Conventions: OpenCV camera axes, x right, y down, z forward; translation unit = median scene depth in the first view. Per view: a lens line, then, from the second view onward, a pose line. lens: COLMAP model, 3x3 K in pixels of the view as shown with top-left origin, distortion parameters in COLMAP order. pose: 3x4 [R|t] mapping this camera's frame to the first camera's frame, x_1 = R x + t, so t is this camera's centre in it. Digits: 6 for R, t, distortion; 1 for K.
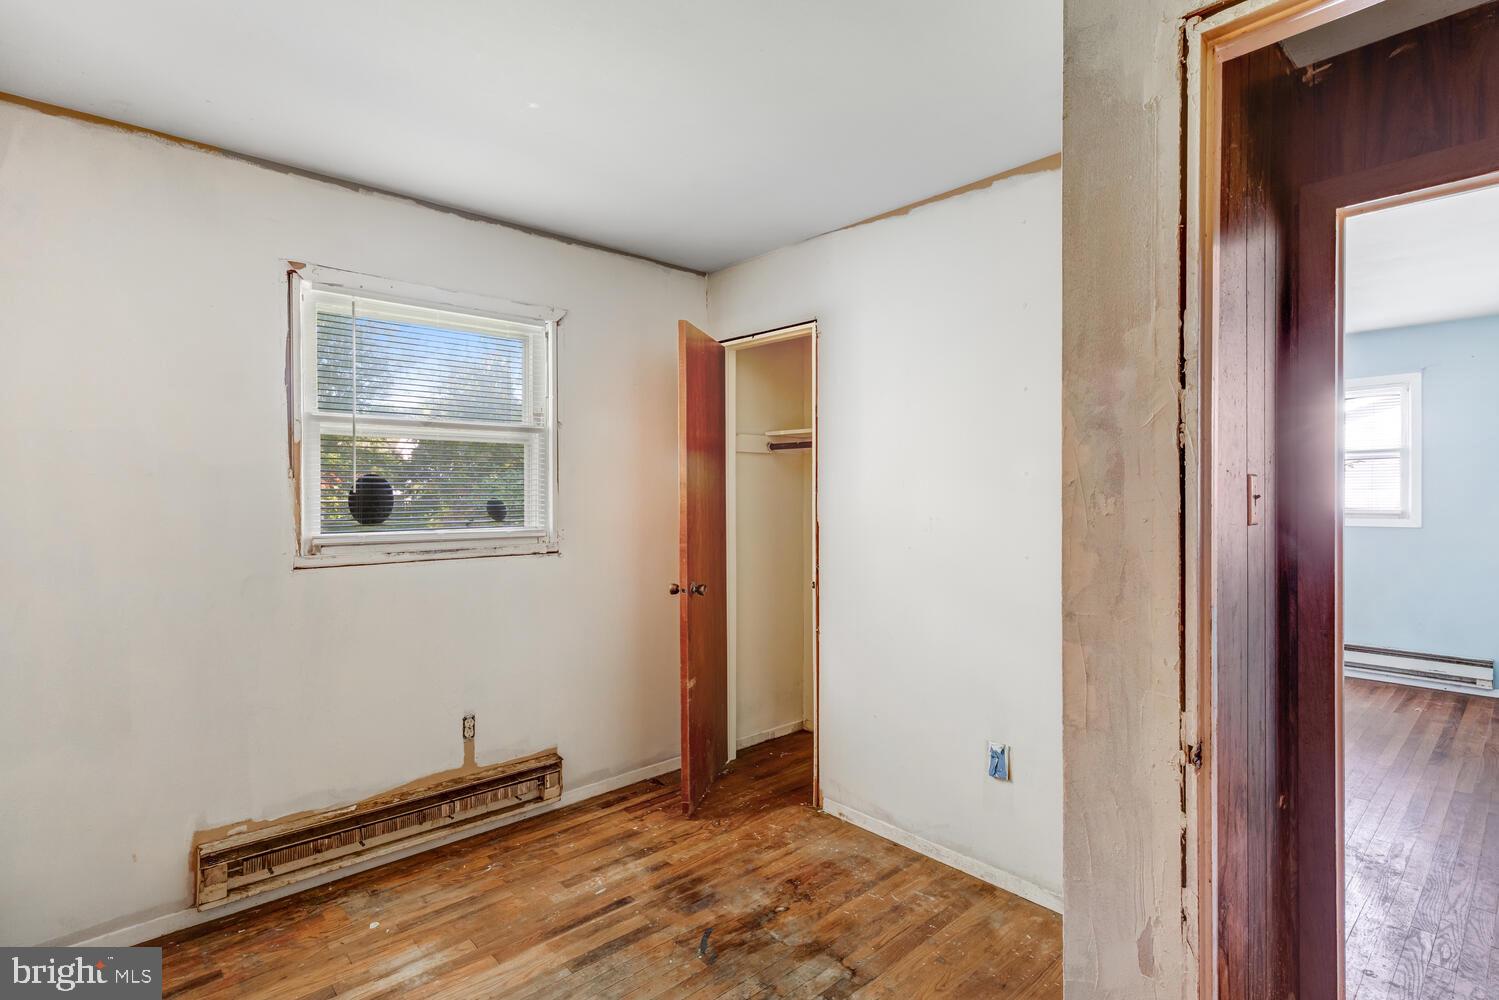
lens RADIAL K [[741.0, 0, 743.4], [0, 741.0, 502.1], [0, 0, 1]] dist [-0.000009, -0.000890]
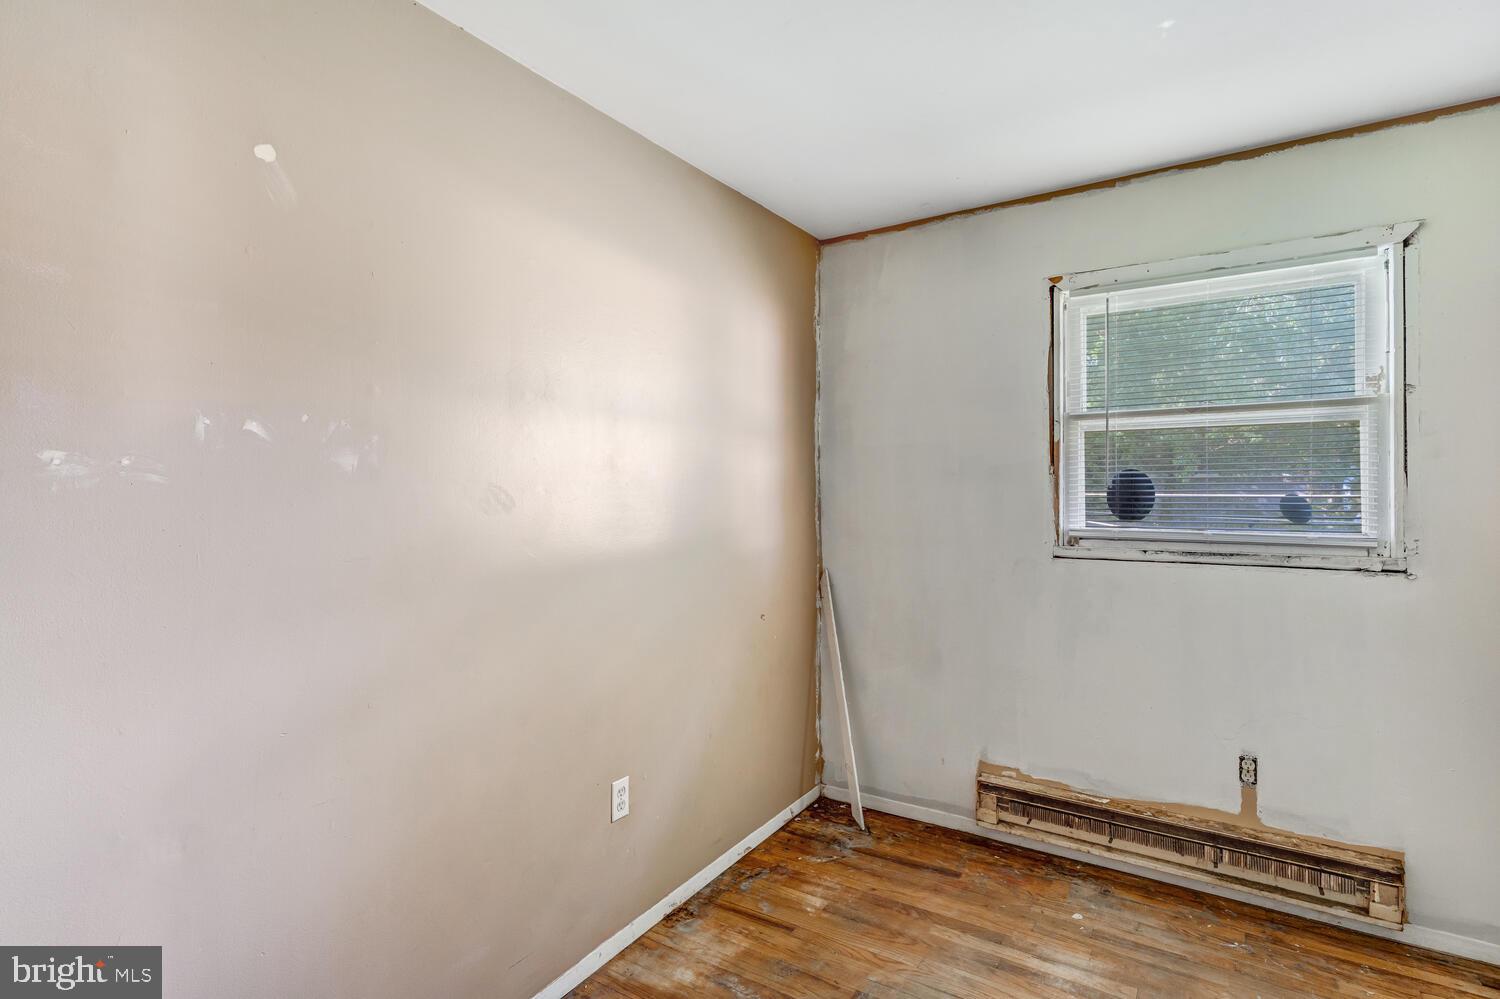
lens RADIAL K [[741.5, 0, 750.5], [0, 741.5, 489.4], [0, 0, 1]] dist [-0.000009, -0.000890]
pose [[0.237198, 0.000285, -0.971461, 0.333585], [-0.009428, 0.999954, -0.002008, -0.003627], [0.971416, 0.009635, 0.237189, 0.286064]]
